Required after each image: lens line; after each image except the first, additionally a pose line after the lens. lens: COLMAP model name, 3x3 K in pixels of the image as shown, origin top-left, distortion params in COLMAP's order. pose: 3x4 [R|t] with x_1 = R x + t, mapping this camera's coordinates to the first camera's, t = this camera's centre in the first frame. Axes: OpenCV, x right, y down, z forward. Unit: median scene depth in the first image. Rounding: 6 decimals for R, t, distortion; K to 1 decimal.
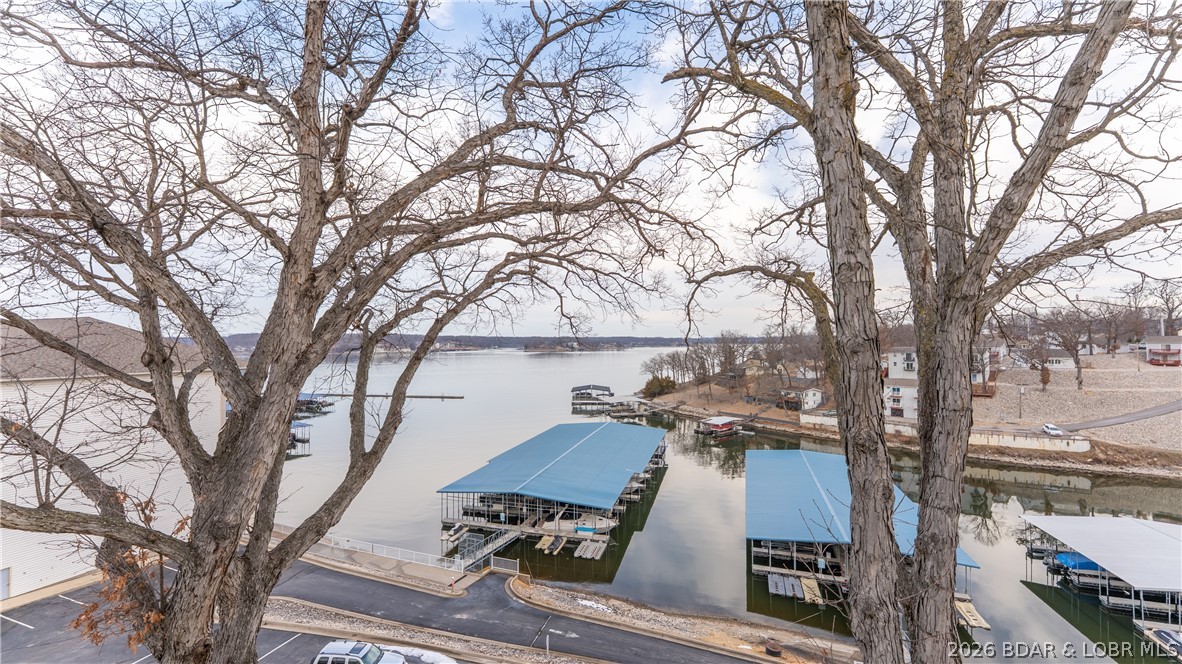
lens RADIAL K [[482.7, 0, 591.0], [0, 482.7, 332.0], [0, 0, 1]] dist [0.001143, -0.000134]
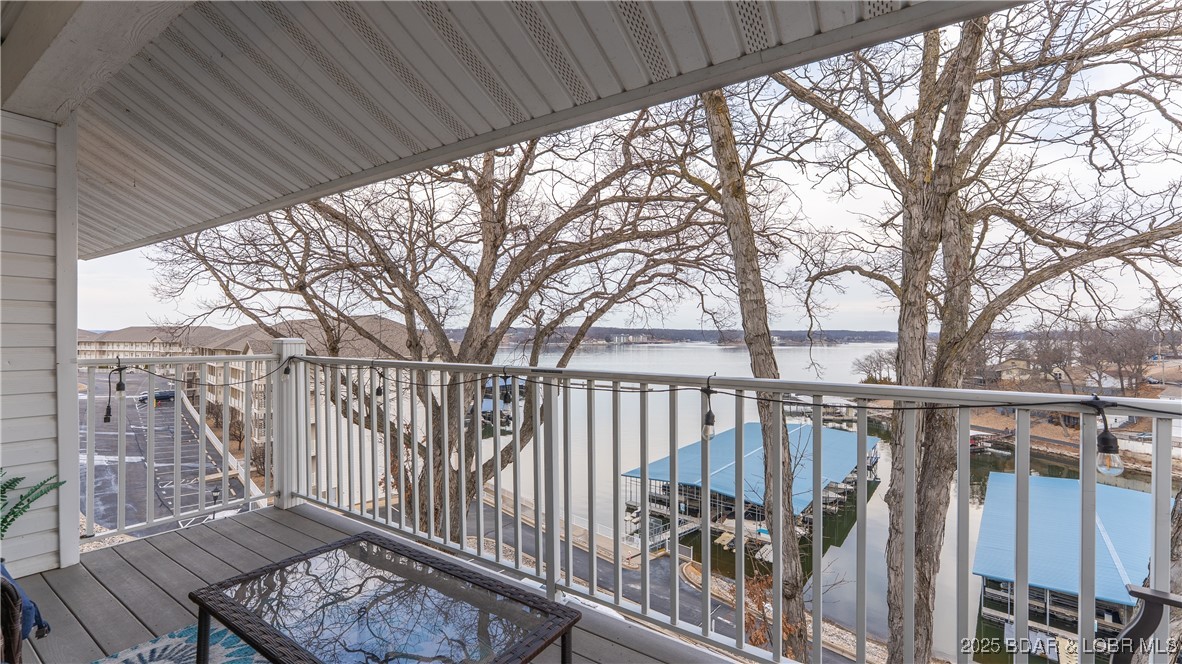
lens RADIAL K [[521.7, 0, 591.0], [0, 521.7, 332.0], [0, 0, 1]] dist [-0.001006, -0.000321]
pose [[0.917836, 0.005063, -0.396928, 0.100811], [0.000783, 0.999894, 0.014565, -0.003022], [0.396959, -0.013679, 0.917734, -0.109032]]
